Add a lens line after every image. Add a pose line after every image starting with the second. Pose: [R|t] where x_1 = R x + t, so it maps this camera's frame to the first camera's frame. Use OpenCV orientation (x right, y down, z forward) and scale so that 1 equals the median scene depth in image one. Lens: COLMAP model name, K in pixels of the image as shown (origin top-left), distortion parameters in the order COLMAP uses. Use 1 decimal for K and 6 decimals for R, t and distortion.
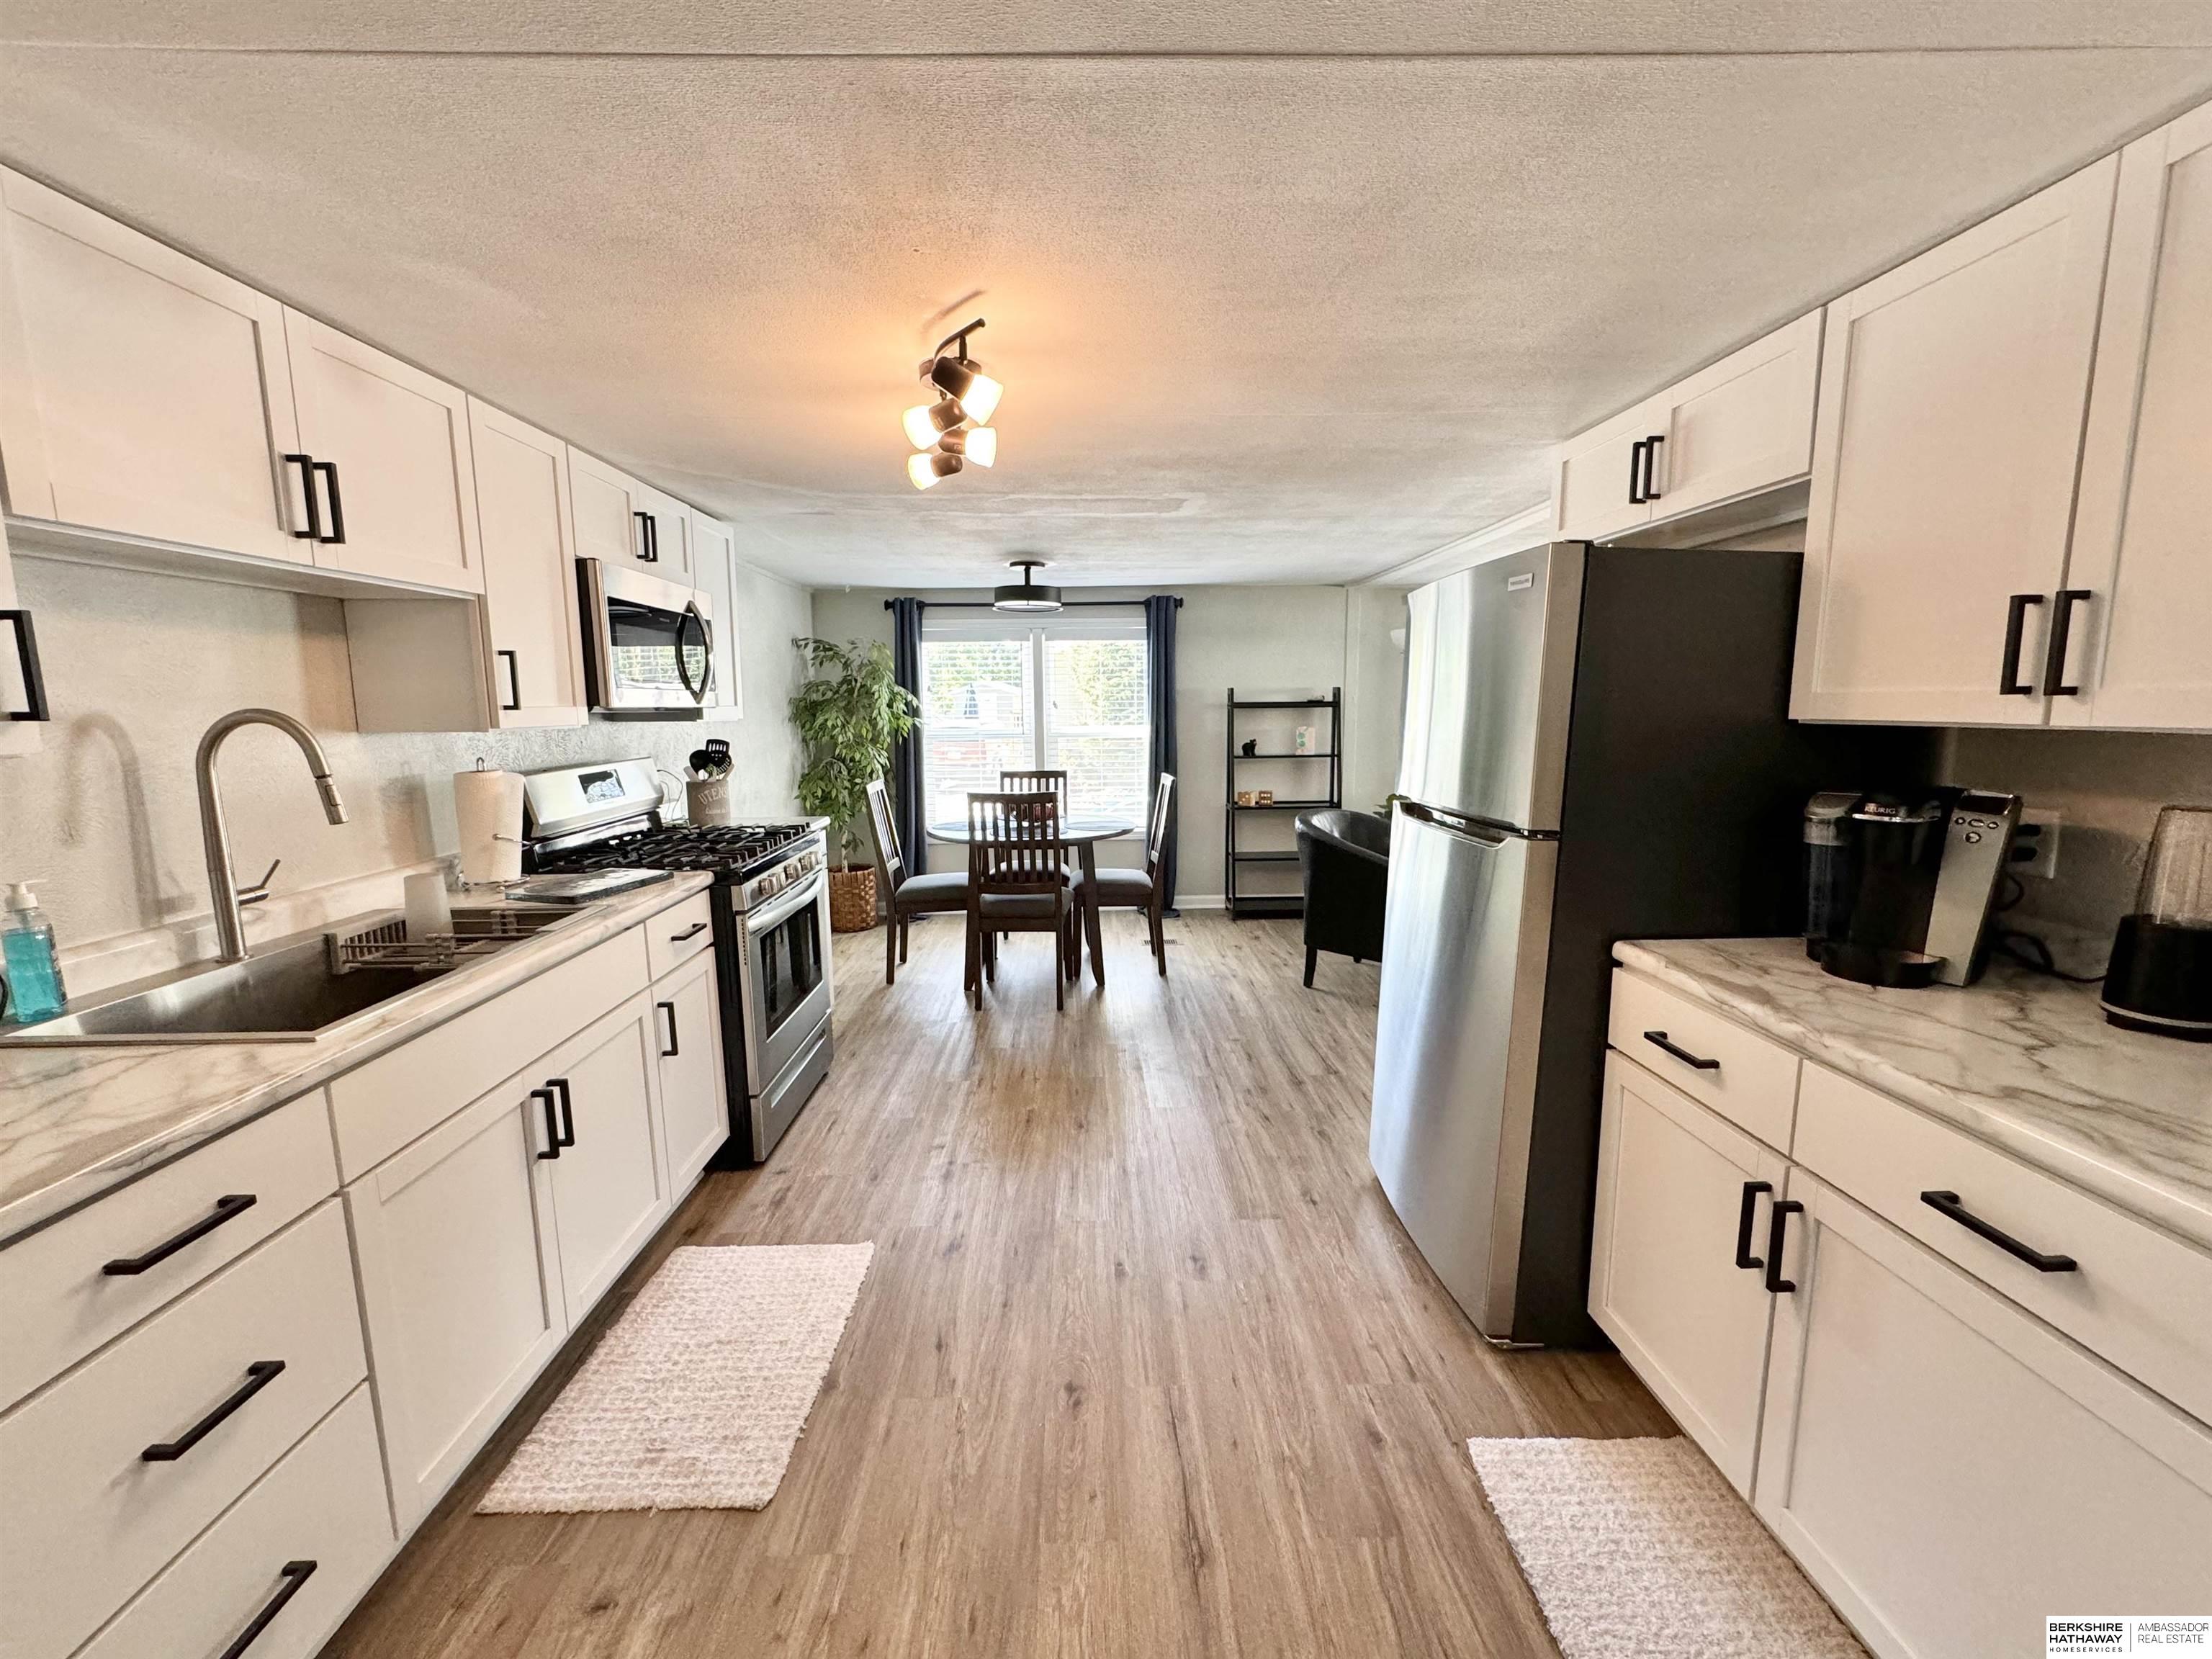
lens RADIAL K [[885.2, 0, 1103.7], [0, 885.2, 827.7], [0, 0, 1]] dist [0.002776, -0.000567]
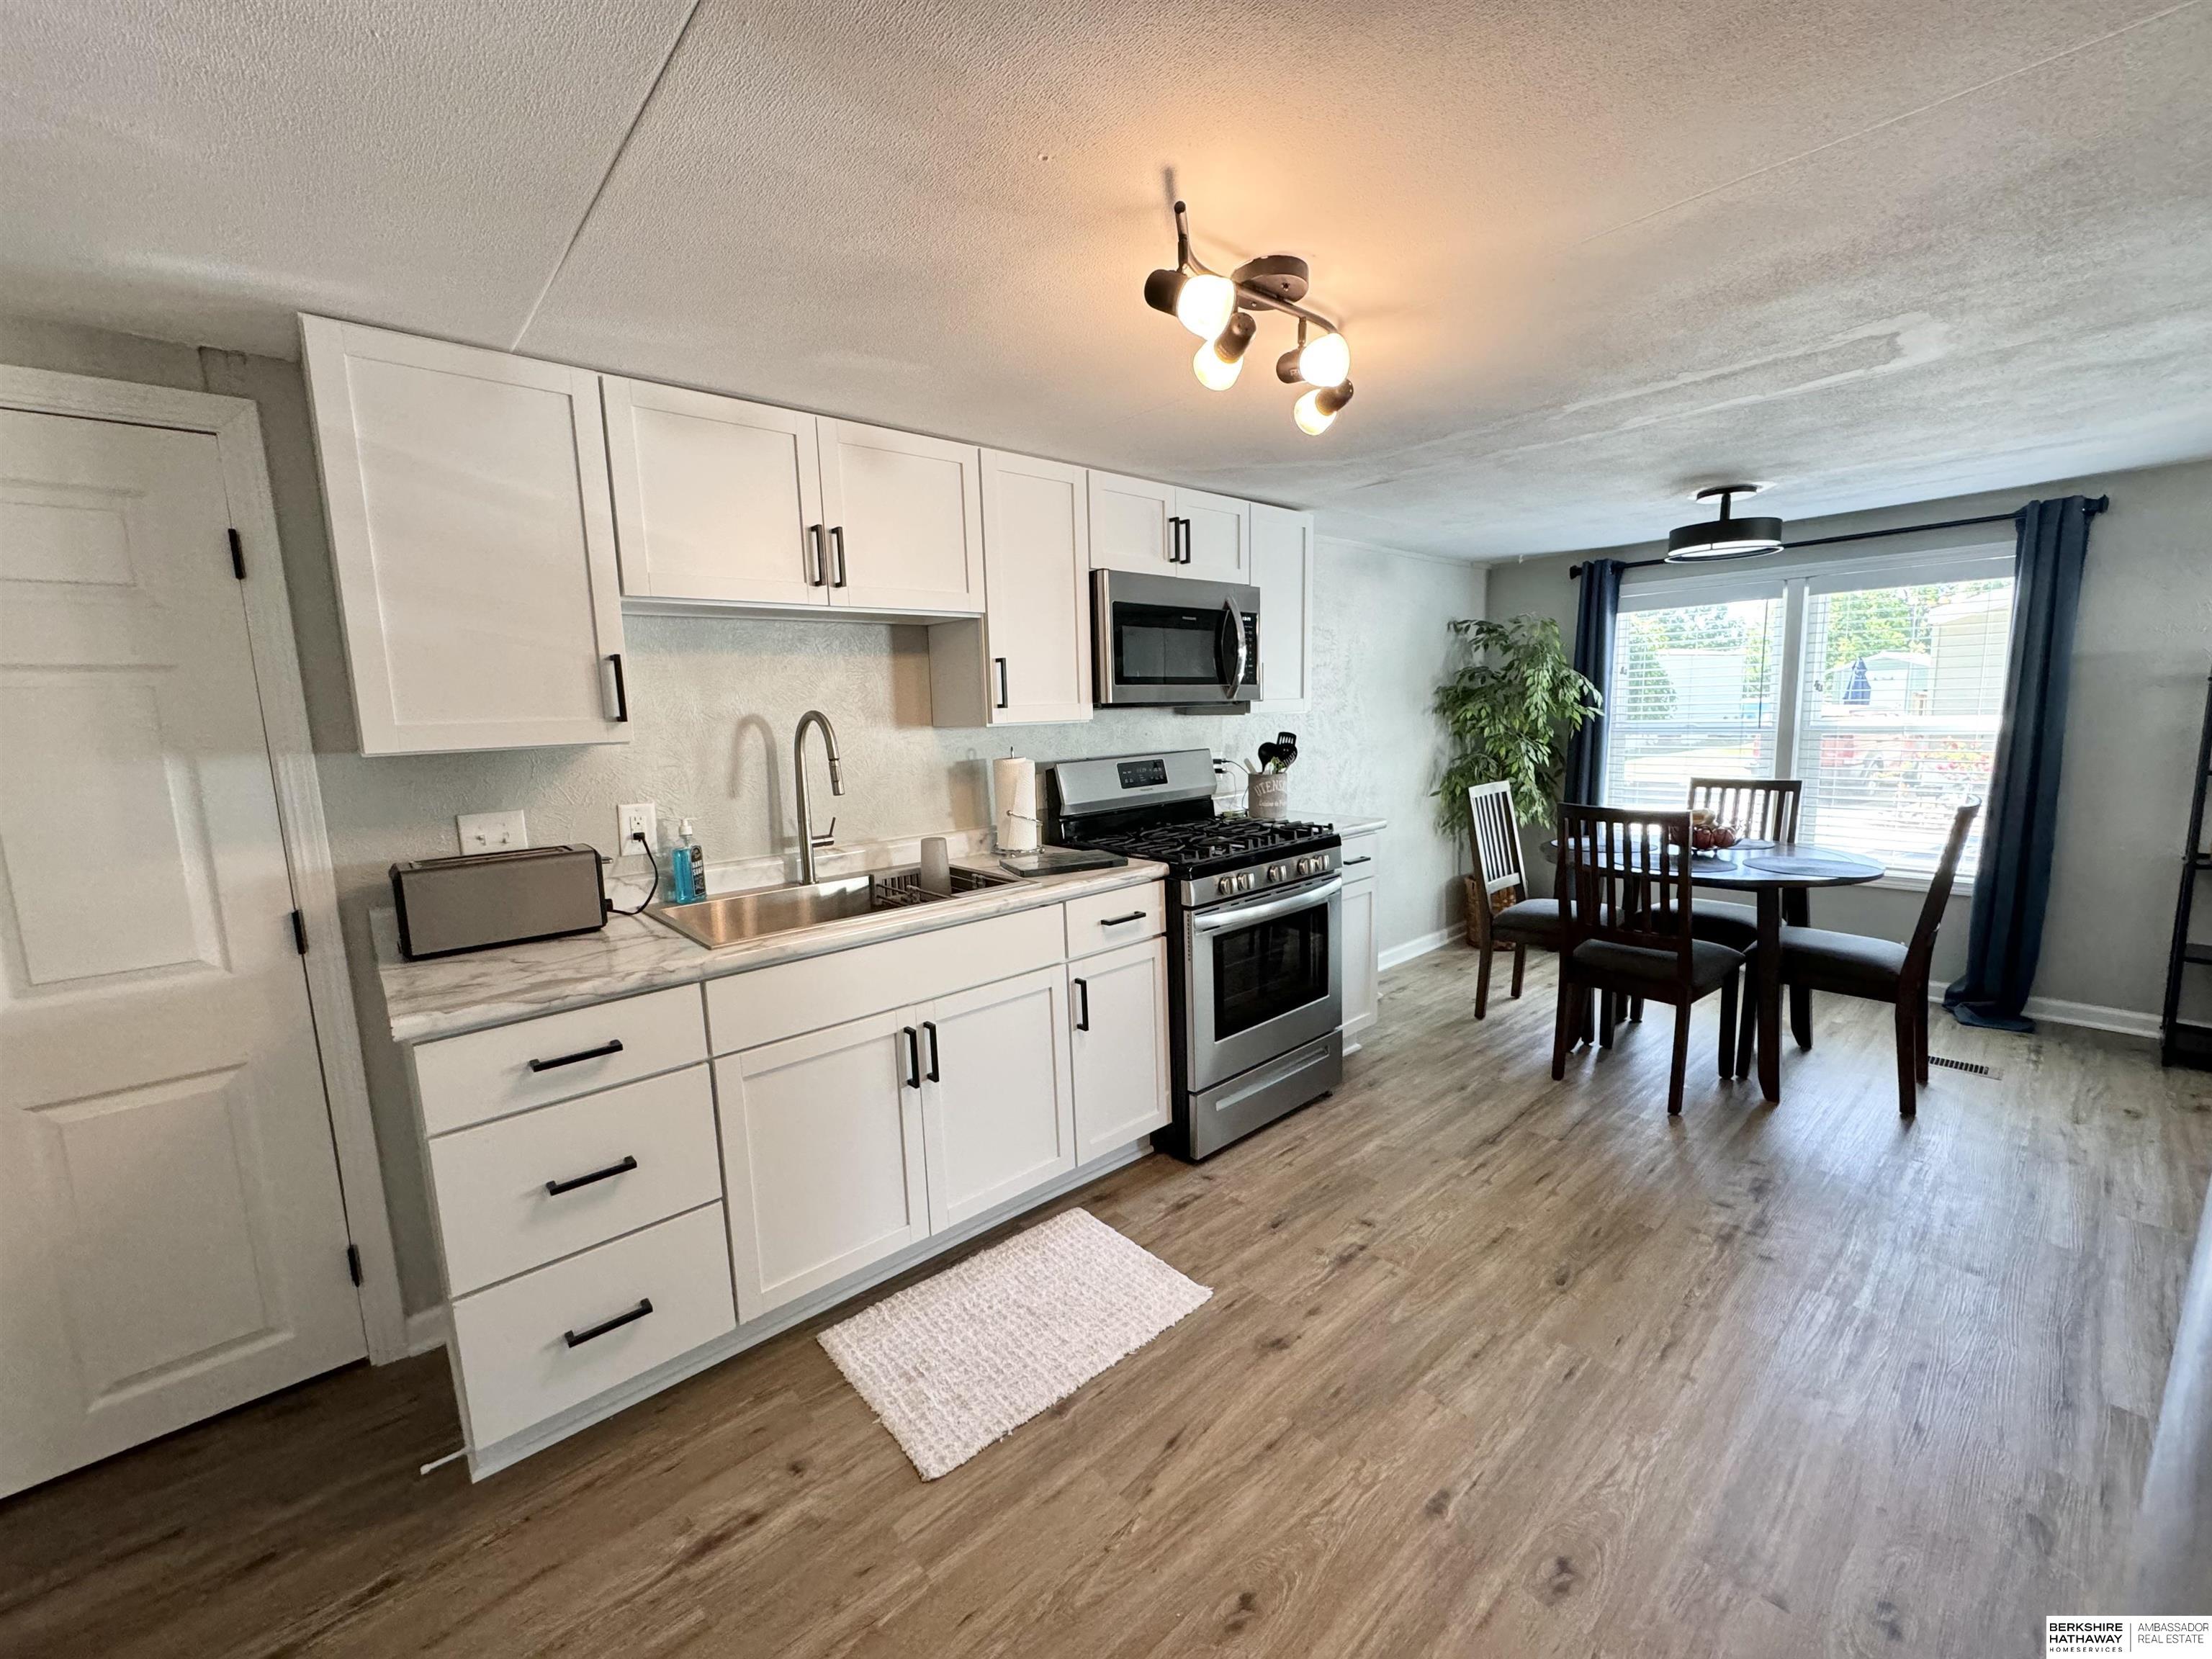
lens RADIAL K [[885.2, 0, 1107.6], [0, 885.2, 829.0], [0, 0, 1]] dist [0.002776, -0.000567]
pose [[0.645568, 0.093905, -0.757908, 0.301466], [-0.083742, 0.995131, 0.051968, -0.039853], [0.759098, 0.029920, 0.650288, 0.302155]]
